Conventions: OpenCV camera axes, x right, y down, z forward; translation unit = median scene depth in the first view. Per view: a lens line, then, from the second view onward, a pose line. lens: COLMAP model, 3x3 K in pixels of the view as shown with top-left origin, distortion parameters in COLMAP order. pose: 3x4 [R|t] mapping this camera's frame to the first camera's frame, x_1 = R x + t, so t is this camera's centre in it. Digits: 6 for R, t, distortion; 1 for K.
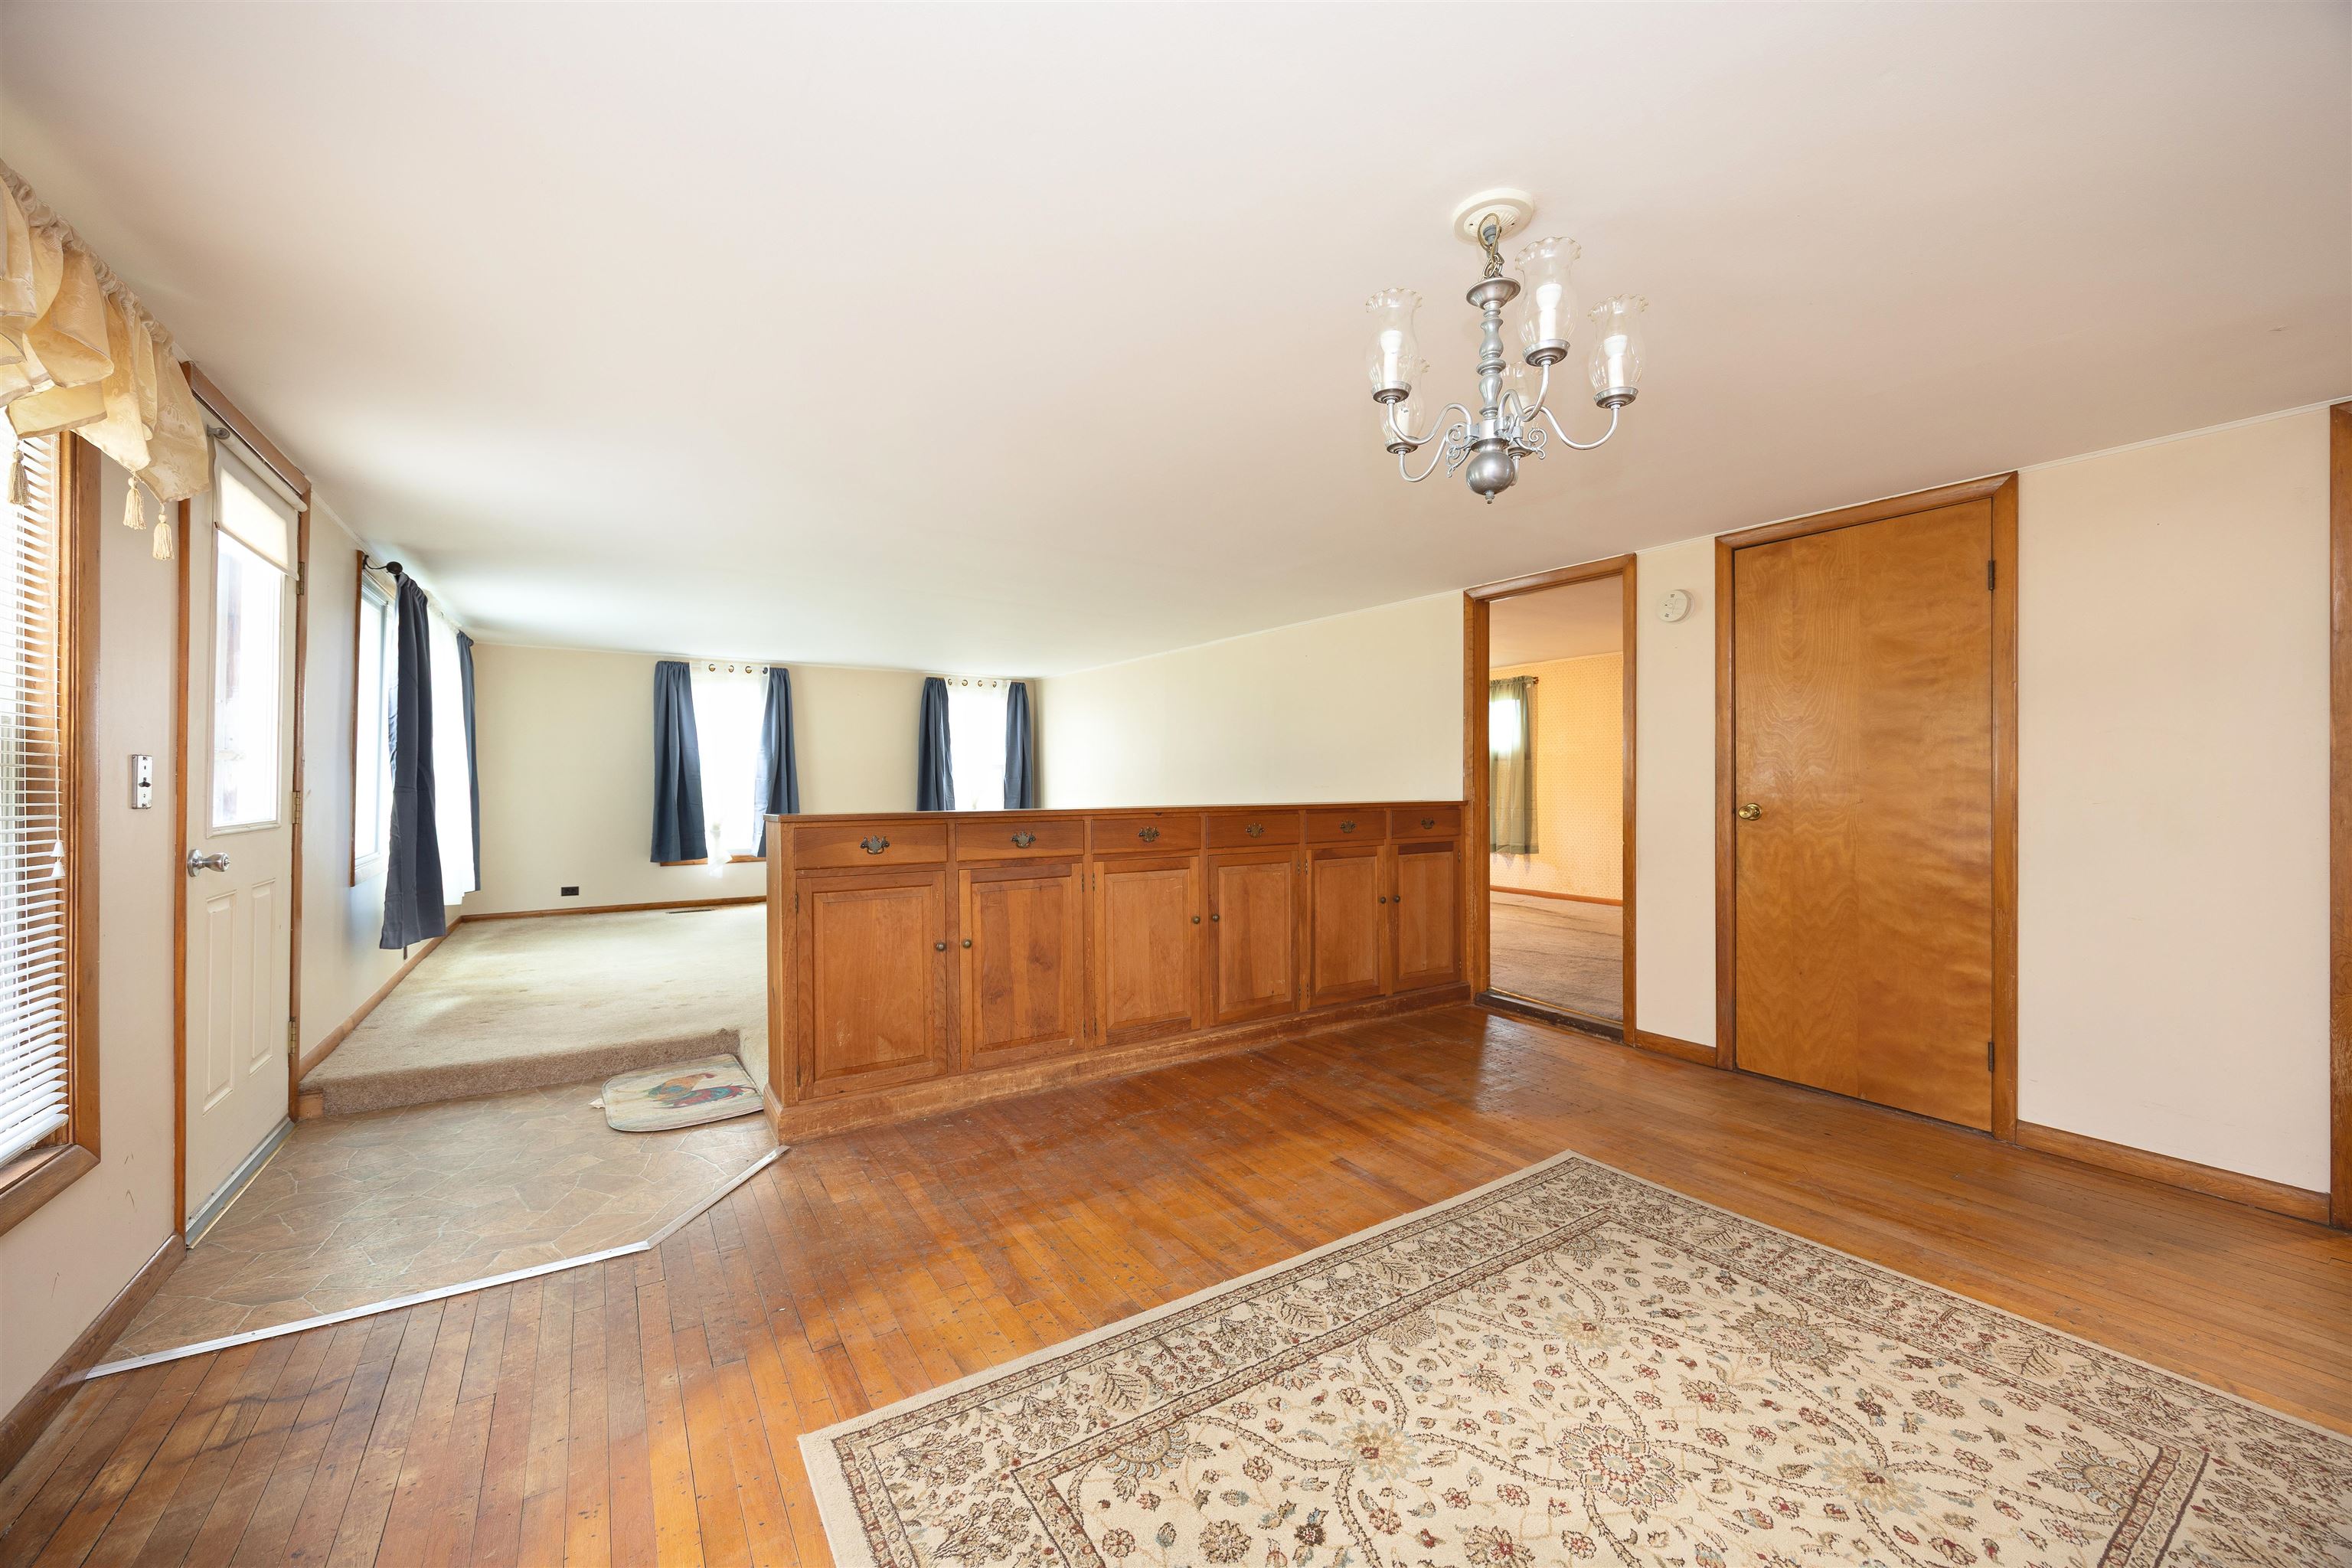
lens RADIAL K [[891.3, 0, 1129.1], [0, 891.3, 790.4], [0, 0, 1]] dist [0.000697, -0.000101]
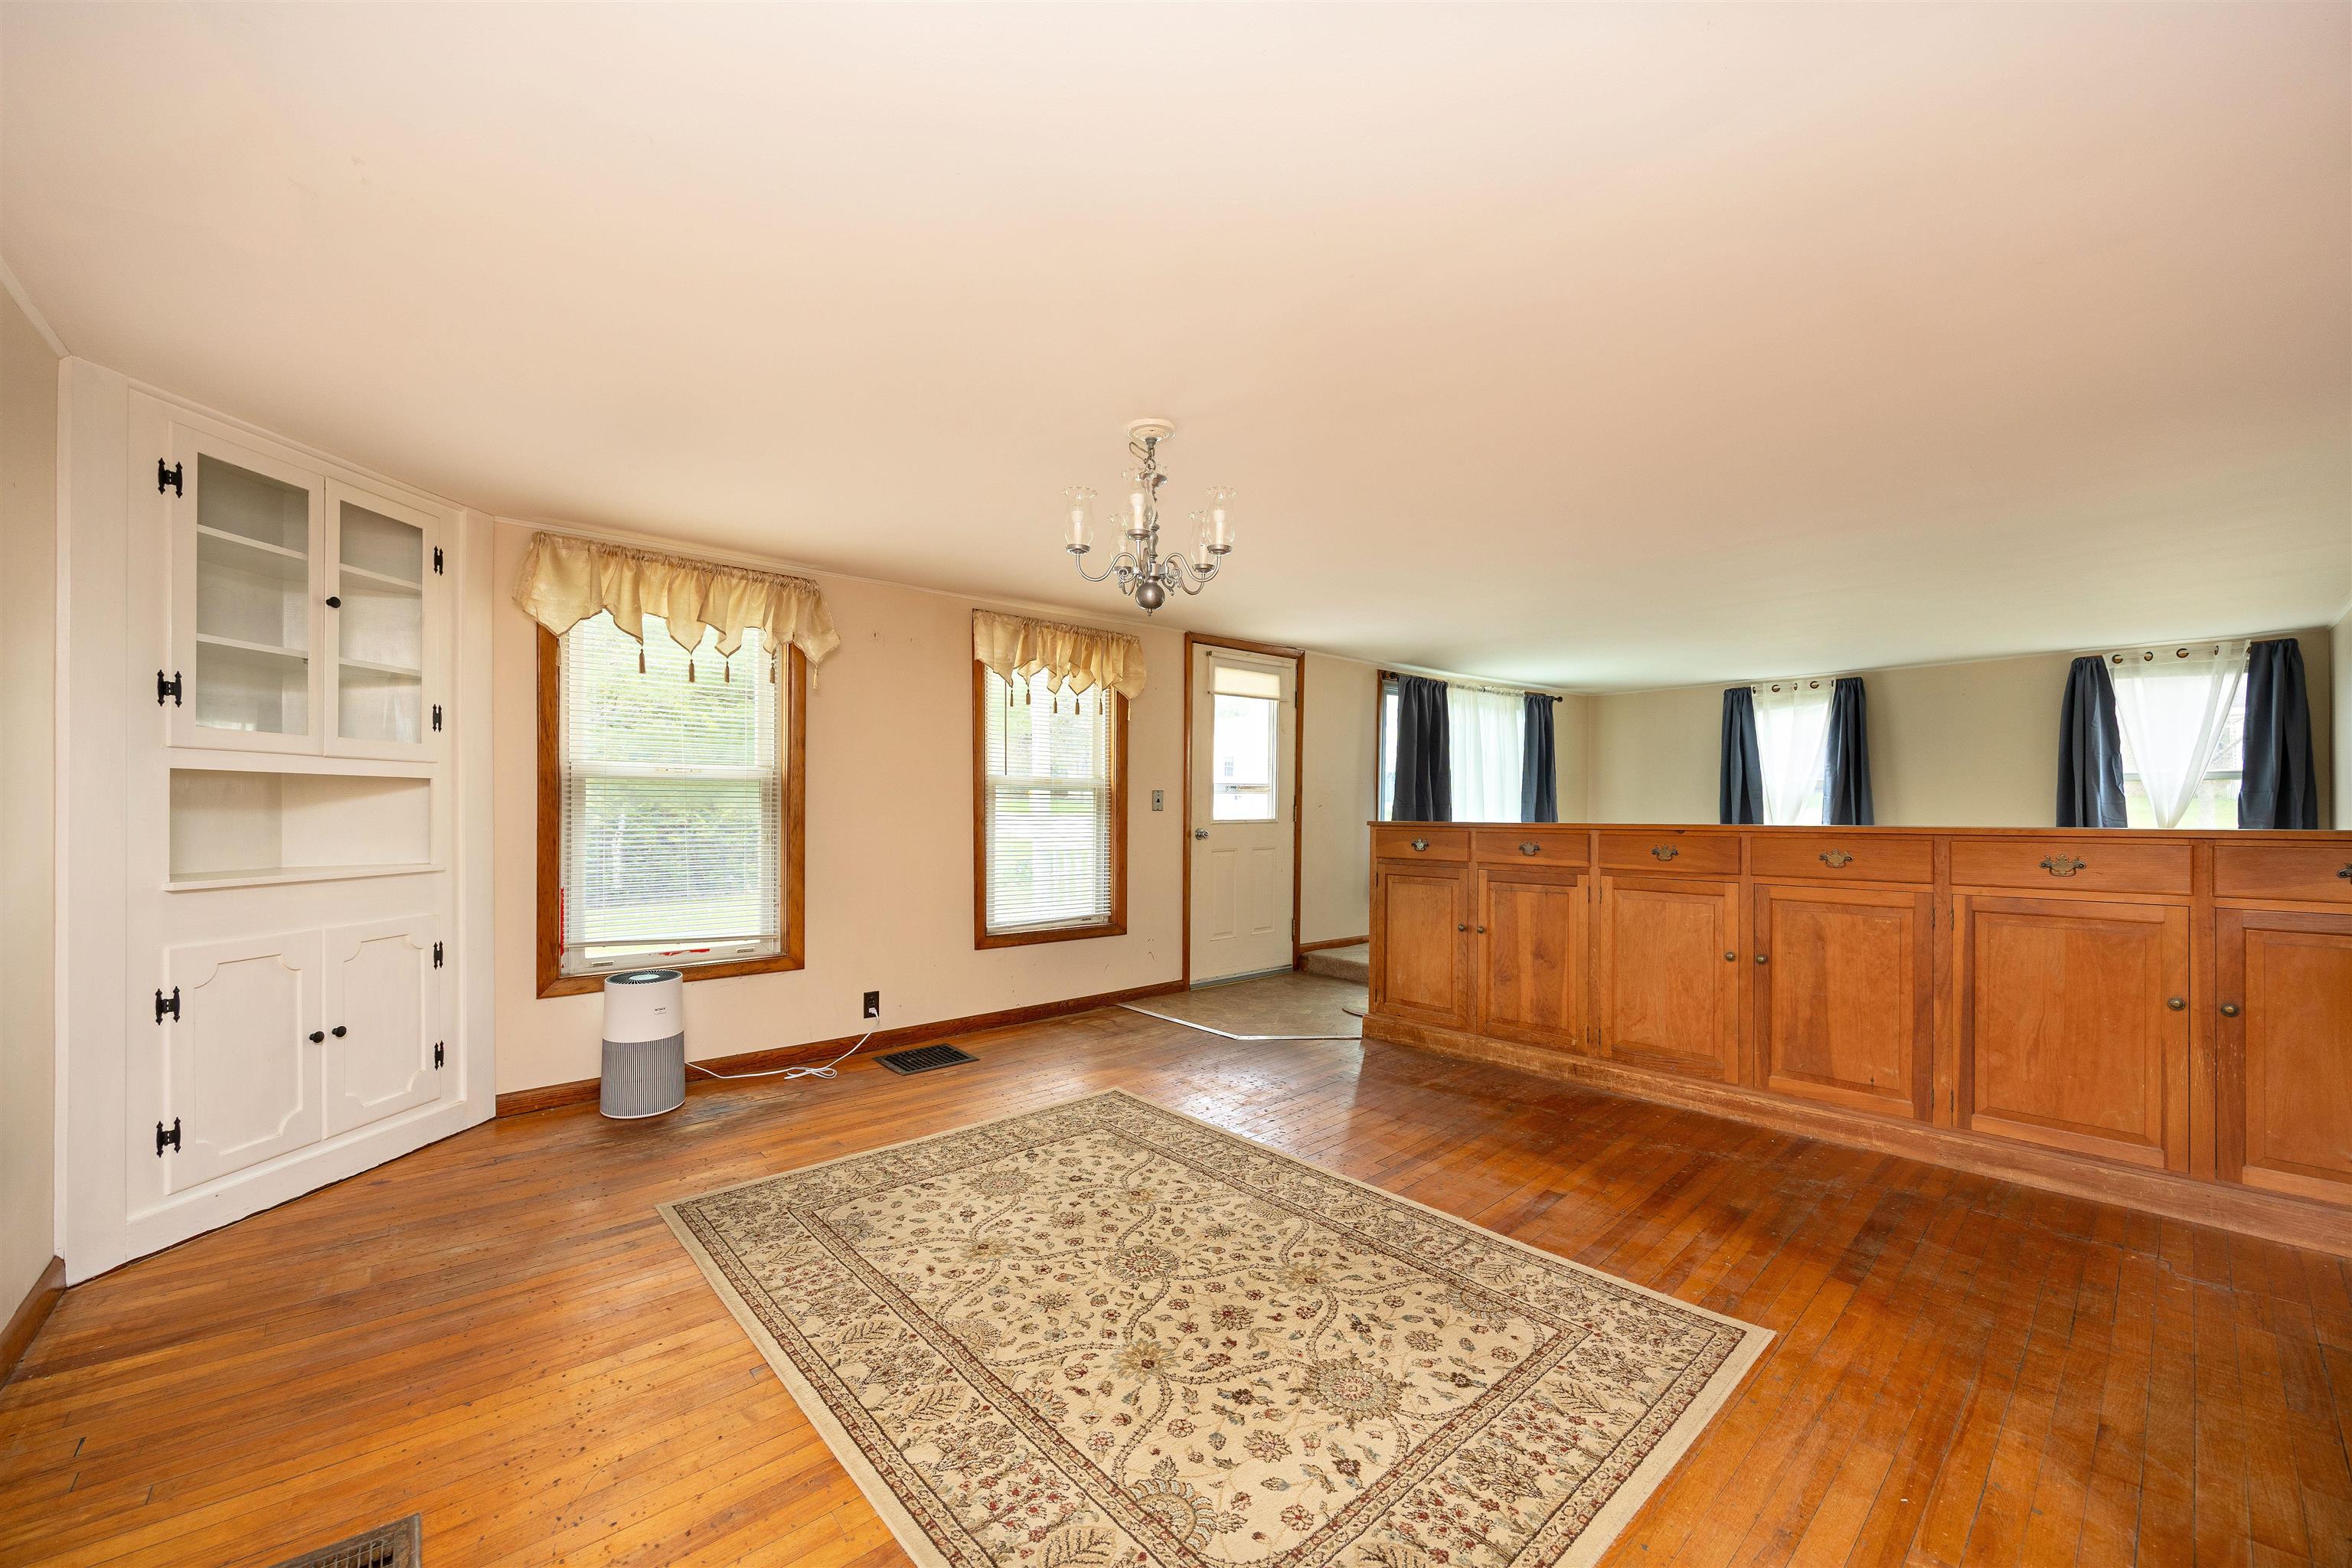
lens RADIAL K [[898.6, 0, 1217.0], [0, 898.6, 789.4], [0, 0, 1]] dist [-0.000878, -0.000011]
pose [[0.193307, -0.018727, -0.980960, 1.151975], [-0.004596, 0.999790, -0.019992, 0.004777], [0.981128, 0.008373, 0.193180, 0.471381]]
